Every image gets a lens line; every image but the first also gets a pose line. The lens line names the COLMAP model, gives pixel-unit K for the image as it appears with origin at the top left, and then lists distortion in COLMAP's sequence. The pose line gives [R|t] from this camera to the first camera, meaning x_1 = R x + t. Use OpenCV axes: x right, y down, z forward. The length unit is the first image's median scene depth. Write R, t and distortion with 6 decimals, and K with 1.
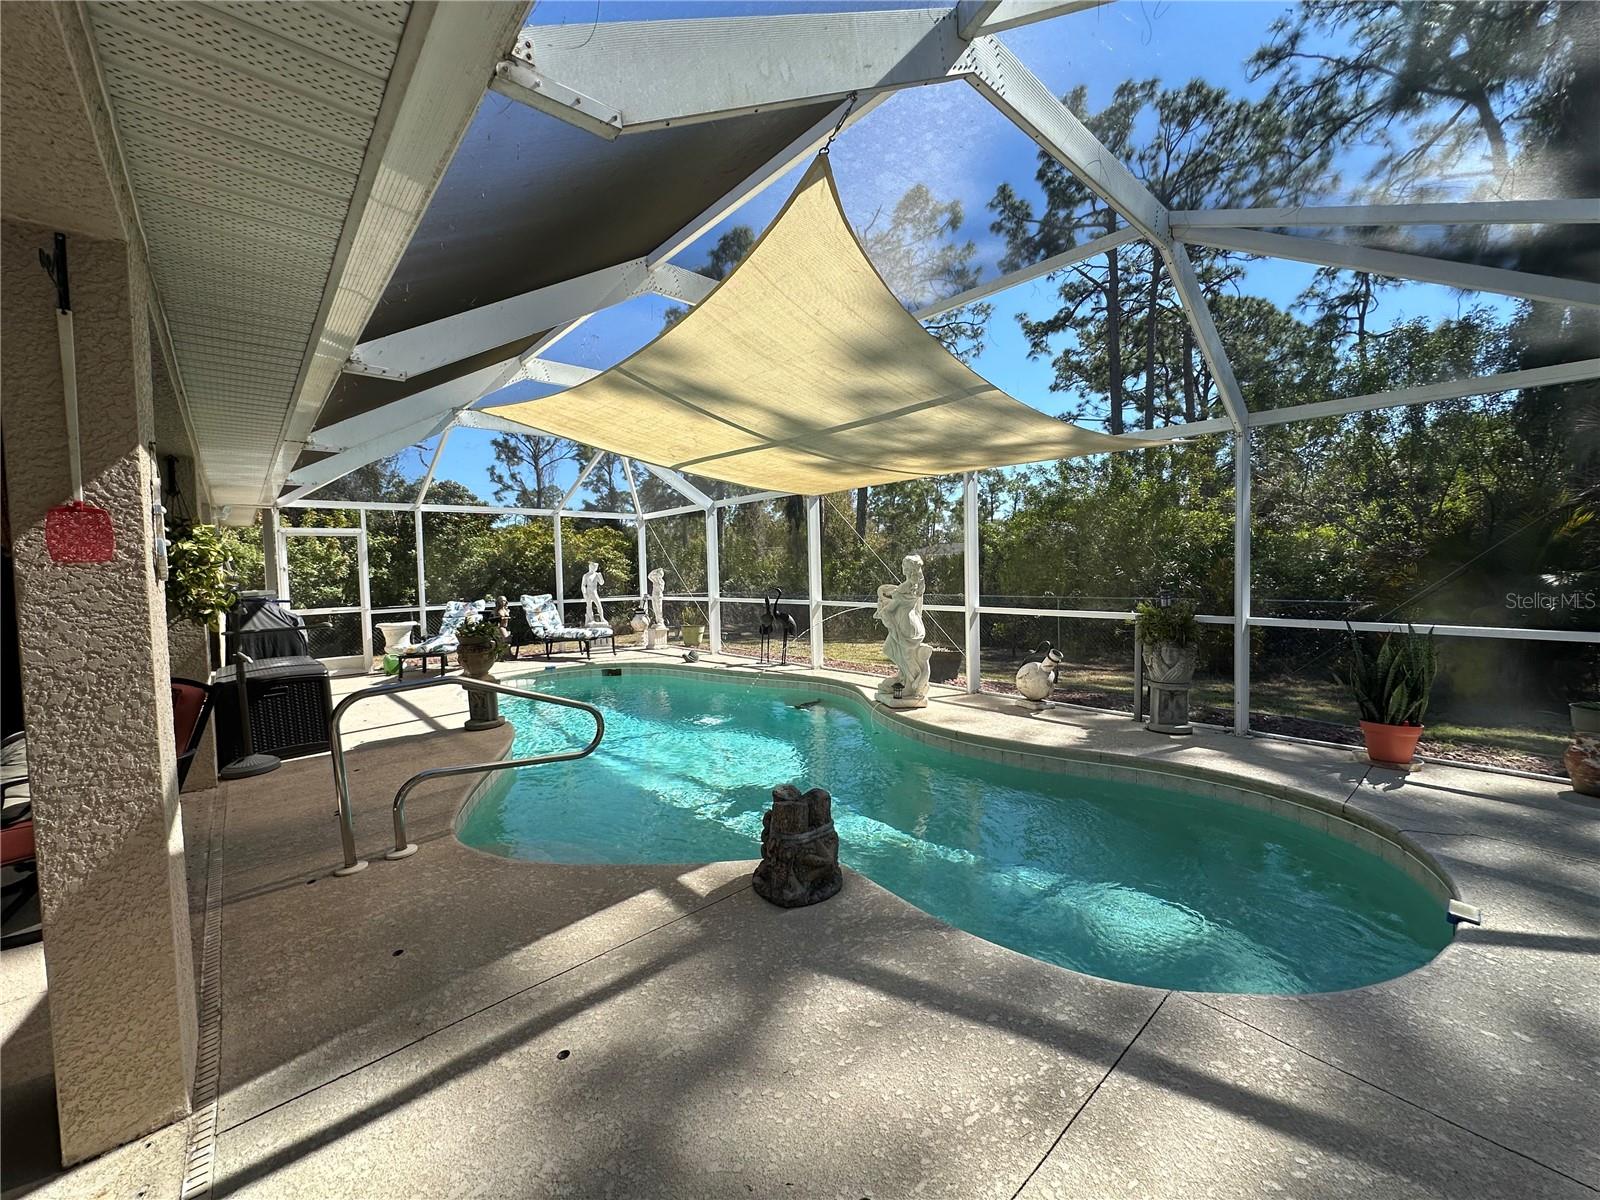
lens RADIAL K [[648.6, 0, 800.0], [0, 648.6, 600.0], [0, 0, 1]] dist [-0.000153, 0.000026]
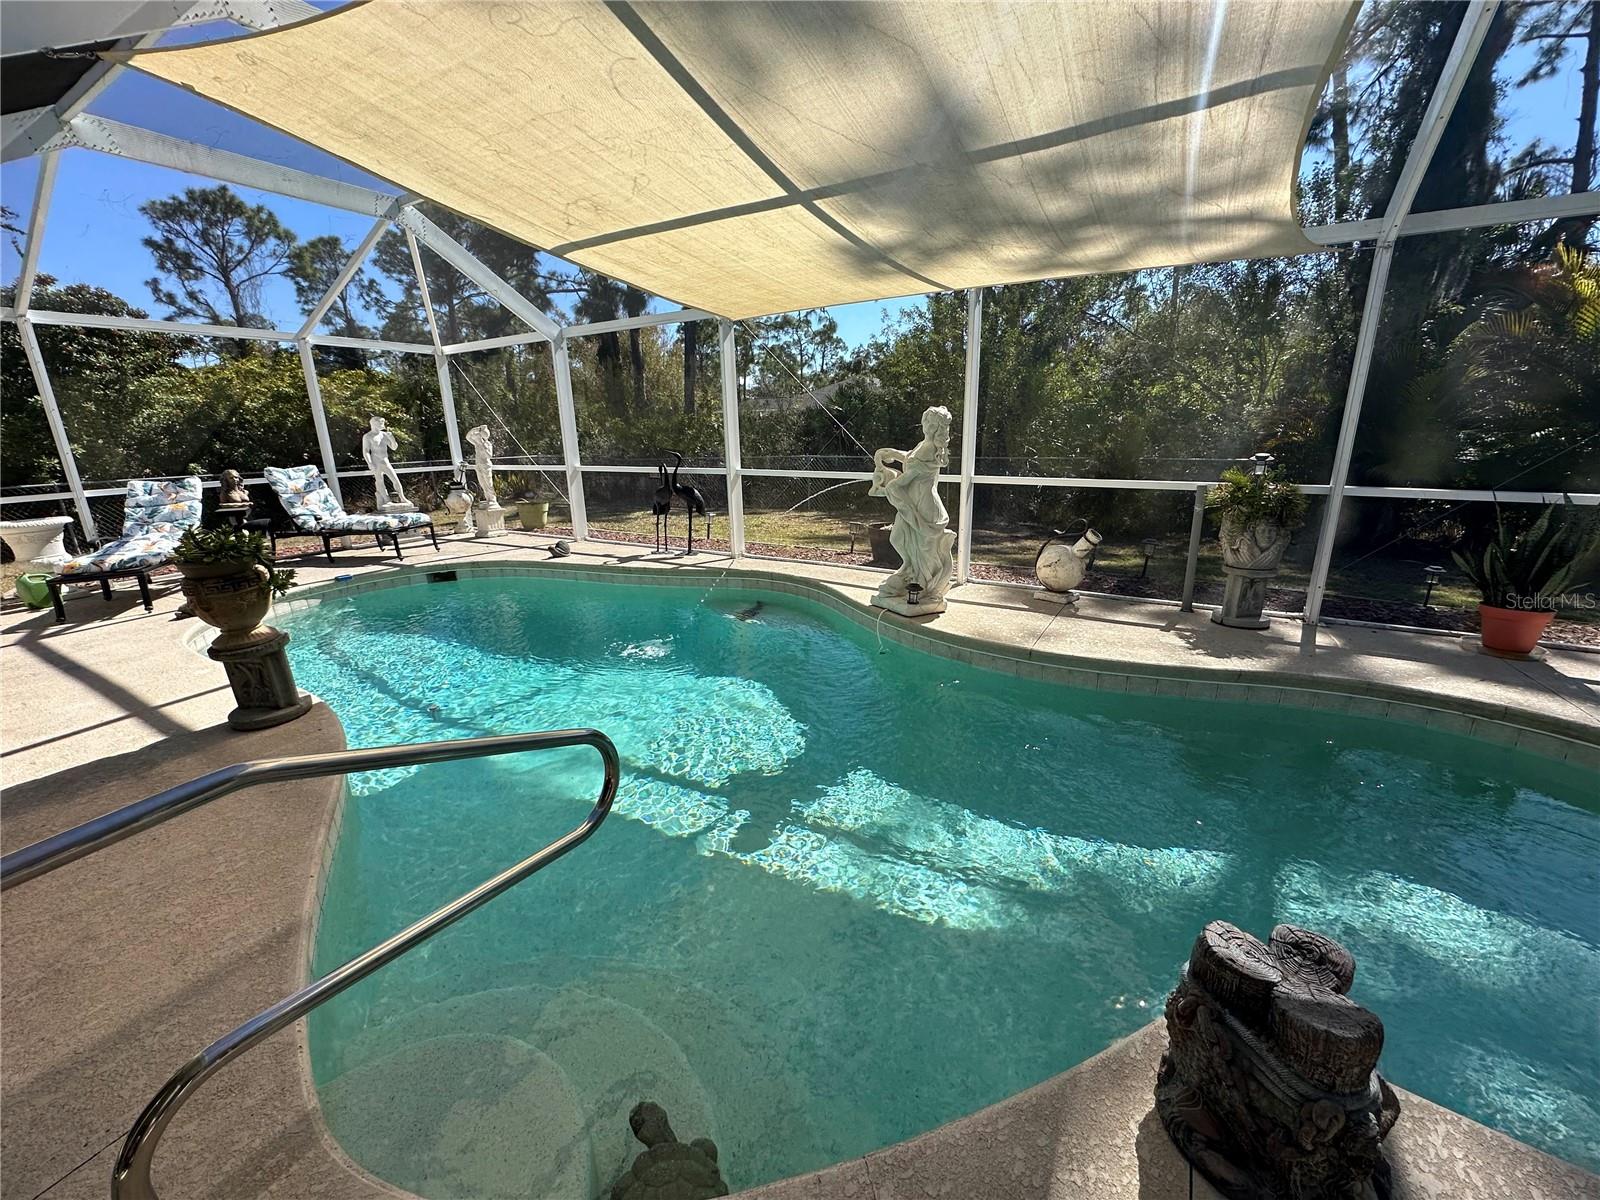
lens RADIAL K [[640.6, 0, 800.0], [0, 640.6, 600.0], [0, 0, 1]] dist [-0.001595, -0.000127]
pose [[0.952619, -0.080188, 0.293405, -0.114465], [0.014953, 0.975803, 0.218138, -0.010053], [-0.303798, -0.203415, 0.930768, 0.203982]]
